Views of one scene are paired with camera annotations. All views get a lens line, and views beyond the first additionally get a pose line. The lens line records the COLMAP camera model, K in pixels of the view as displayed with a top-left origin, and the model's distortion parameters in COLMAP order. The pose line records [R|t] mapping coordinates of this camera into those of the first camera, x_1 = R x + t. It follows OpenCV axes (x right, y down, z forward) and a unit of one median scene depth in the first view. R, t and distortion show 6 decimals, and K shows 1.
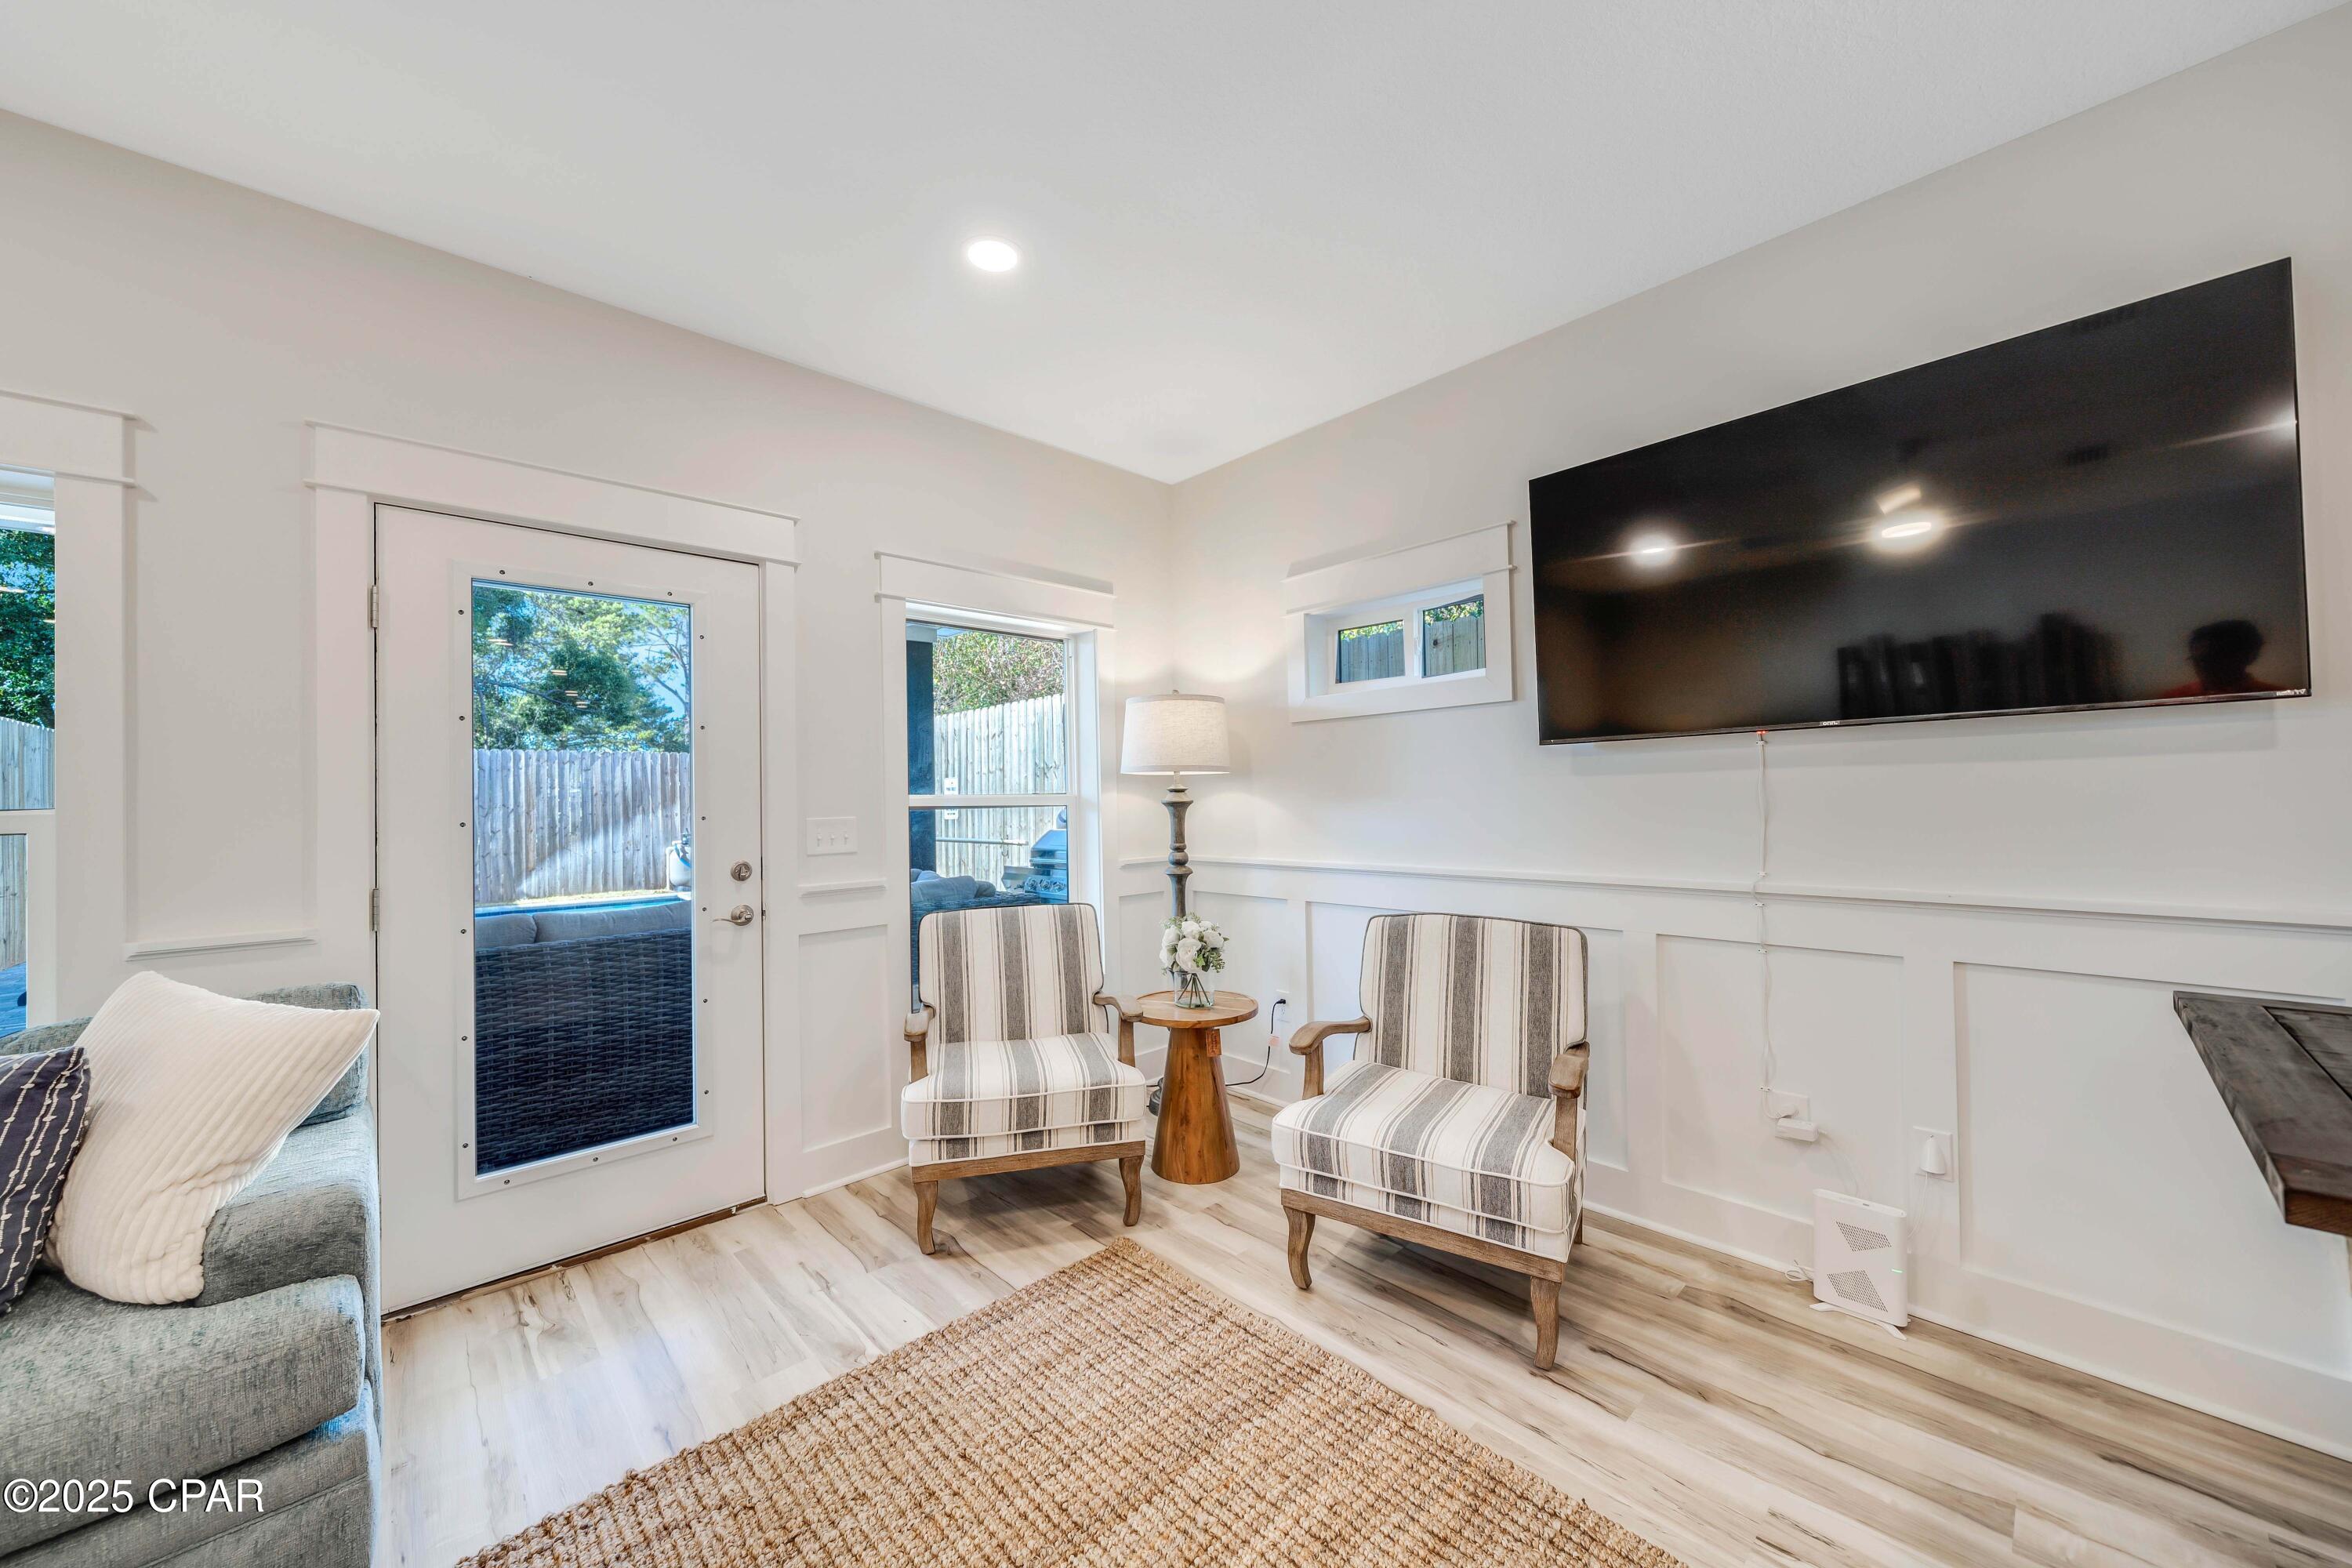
lens RADIAL K [[848.7, 0, 1155.6], [0, 848.7, 796.6], [0, 0, 1]] dist [-0.000684, -0.000097]
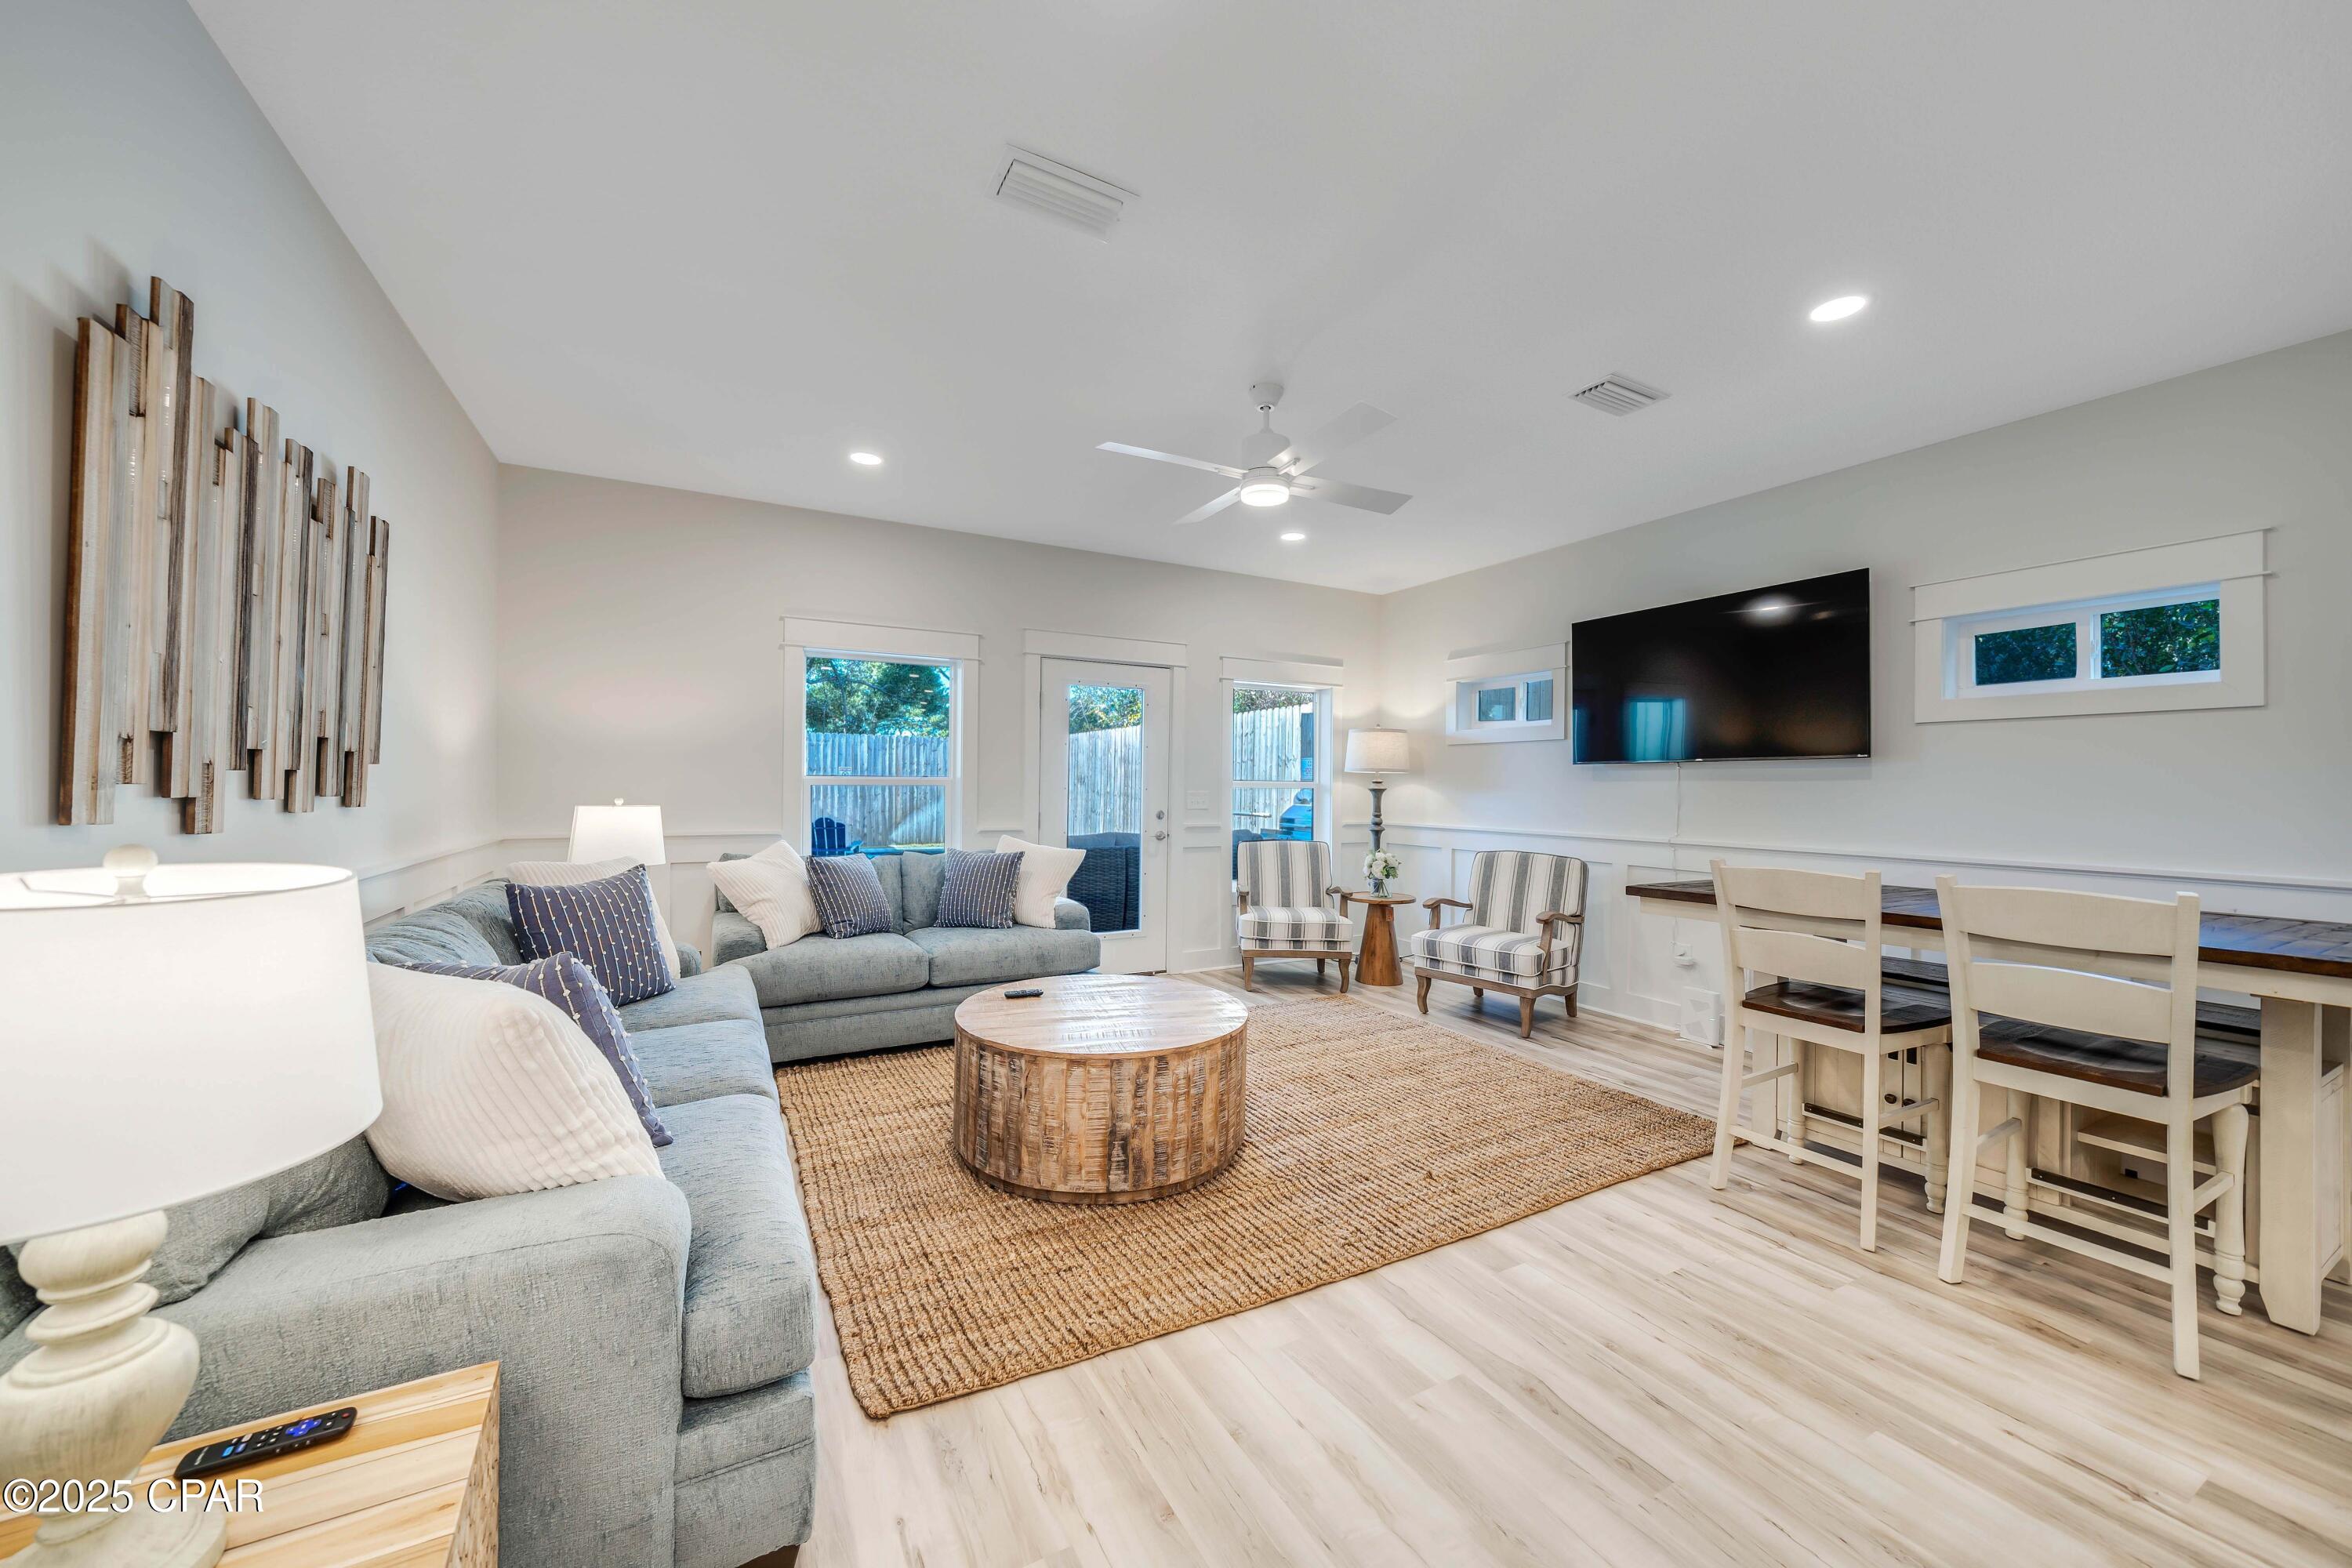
lens RADIAL K [[839.6, 0, 1160.3], [0, 839.6, 779.5], [0, 0, 1]] dist [-0.002742, -0.000124]
pose [[0.968277, 0.029863, -0.248089, 0.024539], [-0.029716, 0.999549, 0.004340, -0.008241], [0.248107, 0.003170, 0.968727, -0.898388]]
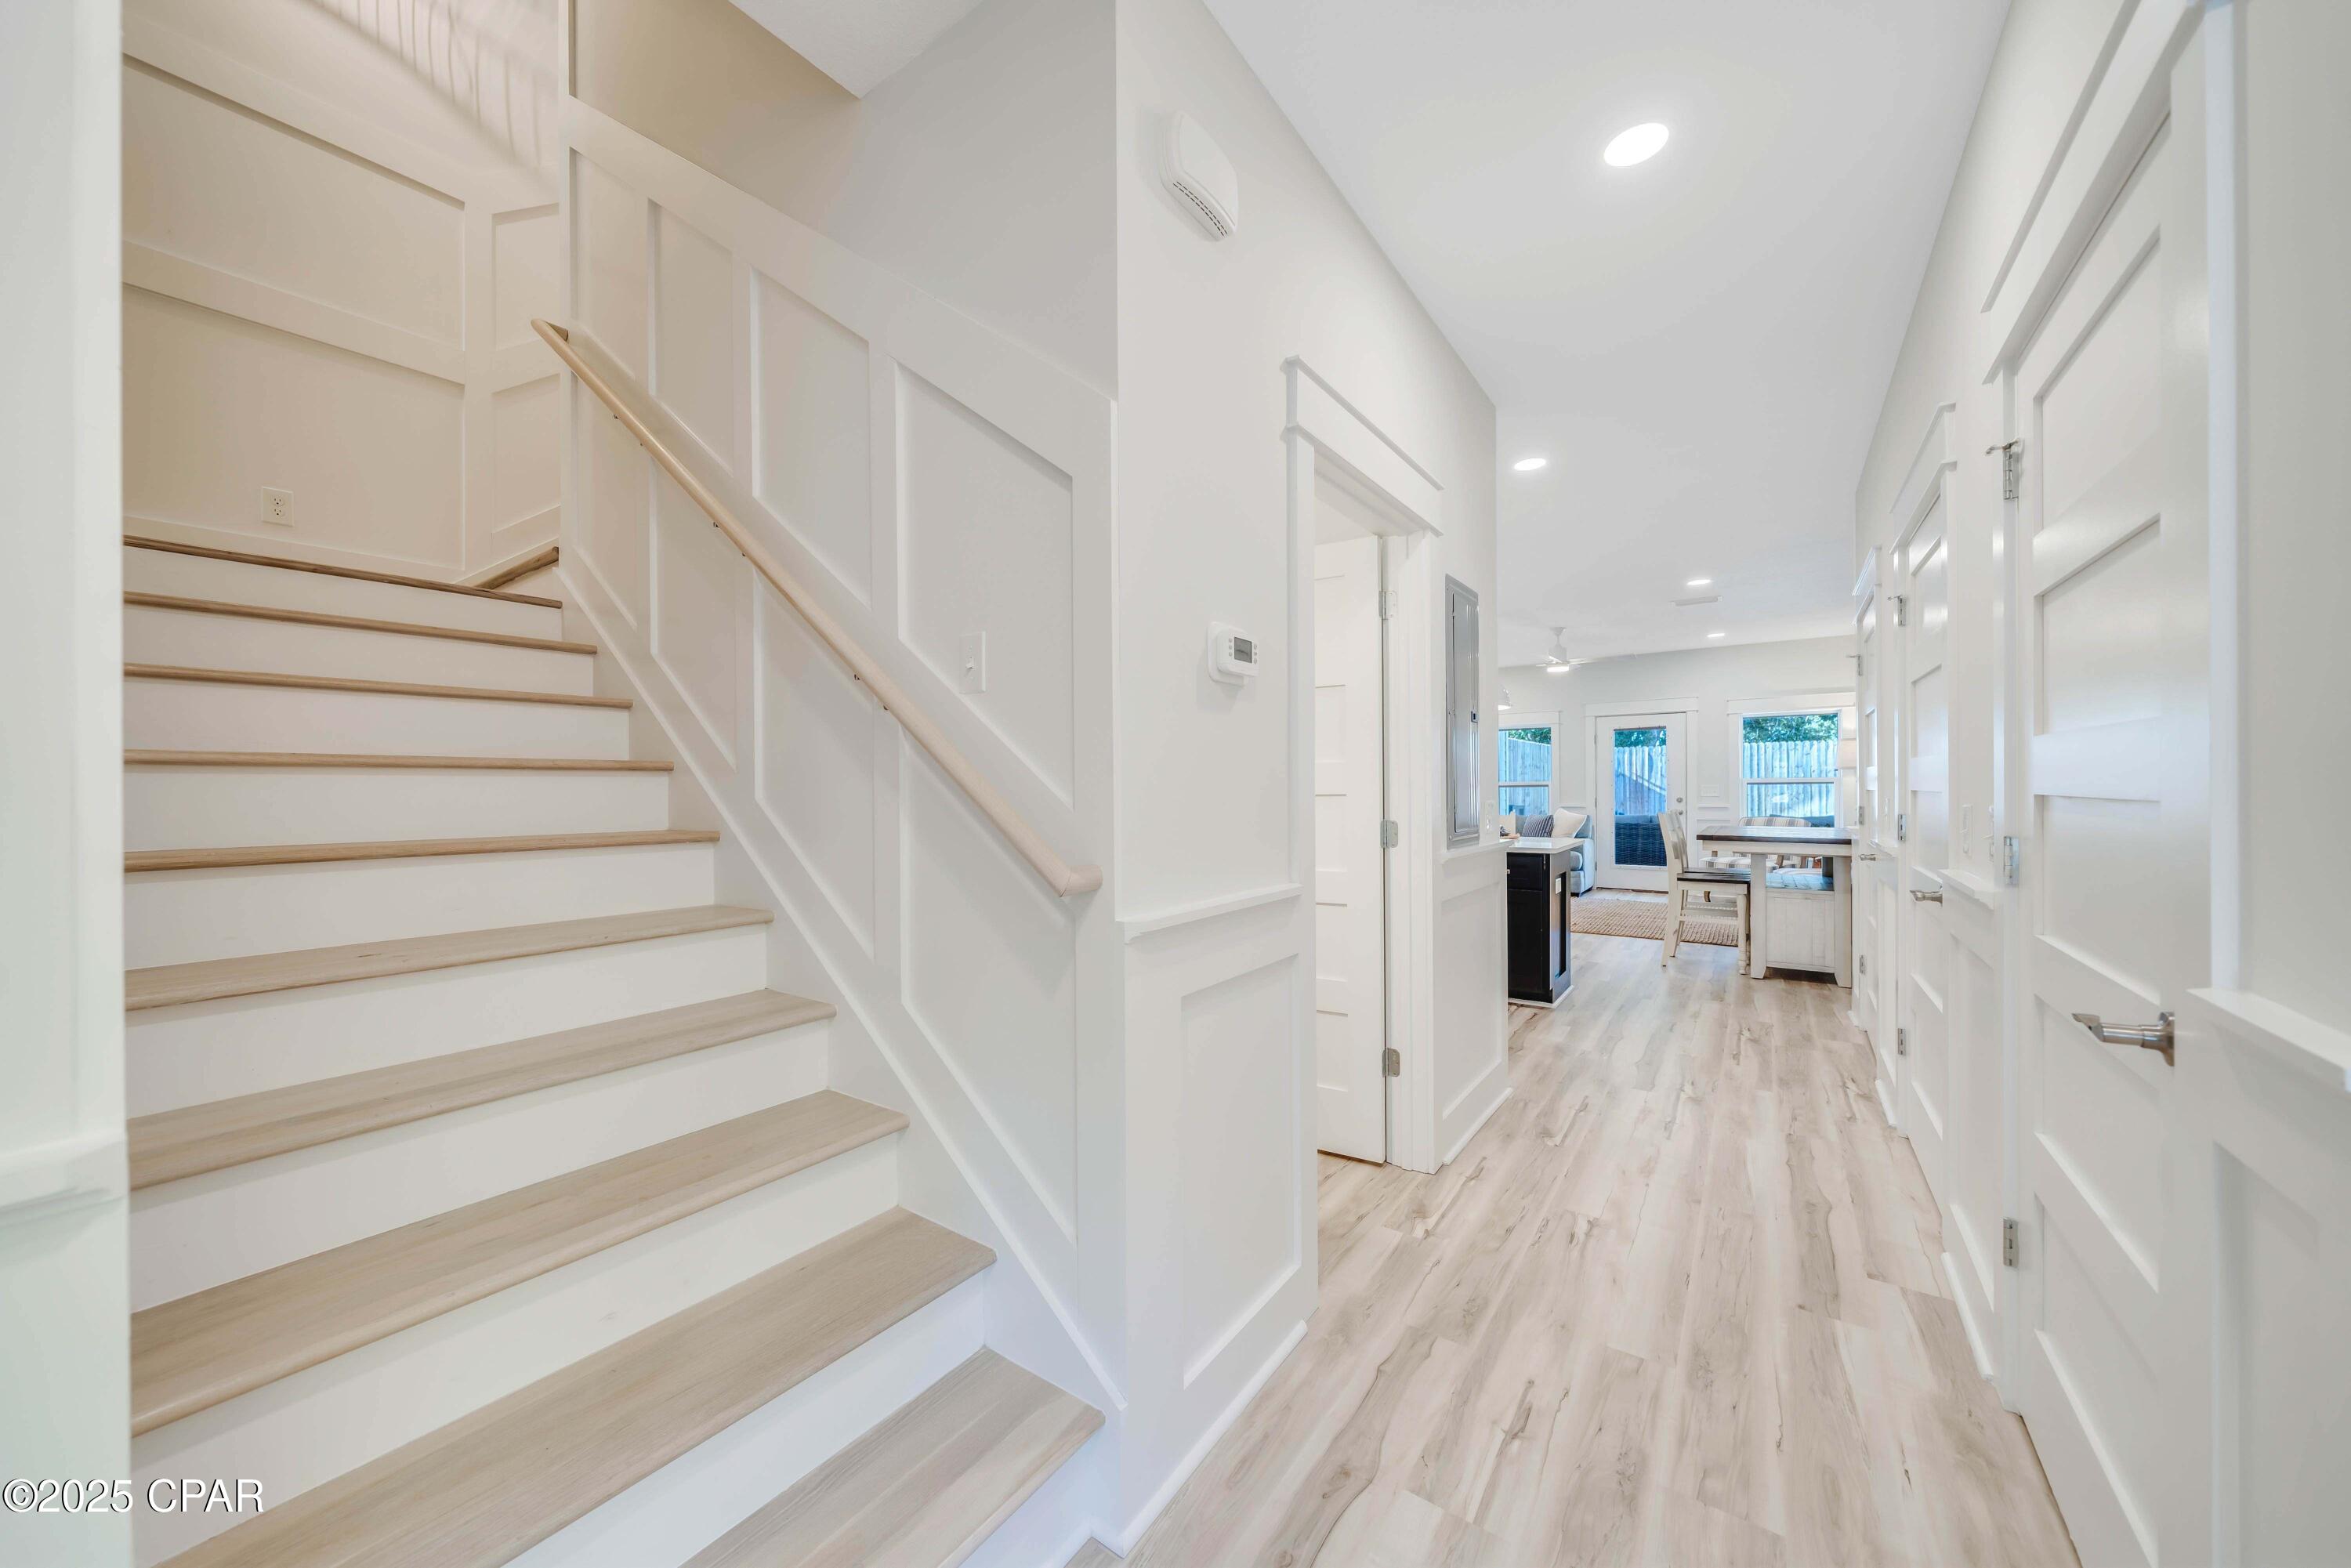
lens RADIAL K [[840.3, 0, 1162.2], [0, 840.3, 785.3], [0, 0, 1]] dist [-0.008699, 0.000039]
pose [[0.208678, 0.005167, -0.977971, 2.199074], [0.018160, 0.999793, 0.009157, -0.040649], [0.977816, -0.019671, 0.208541, -1.637880]]
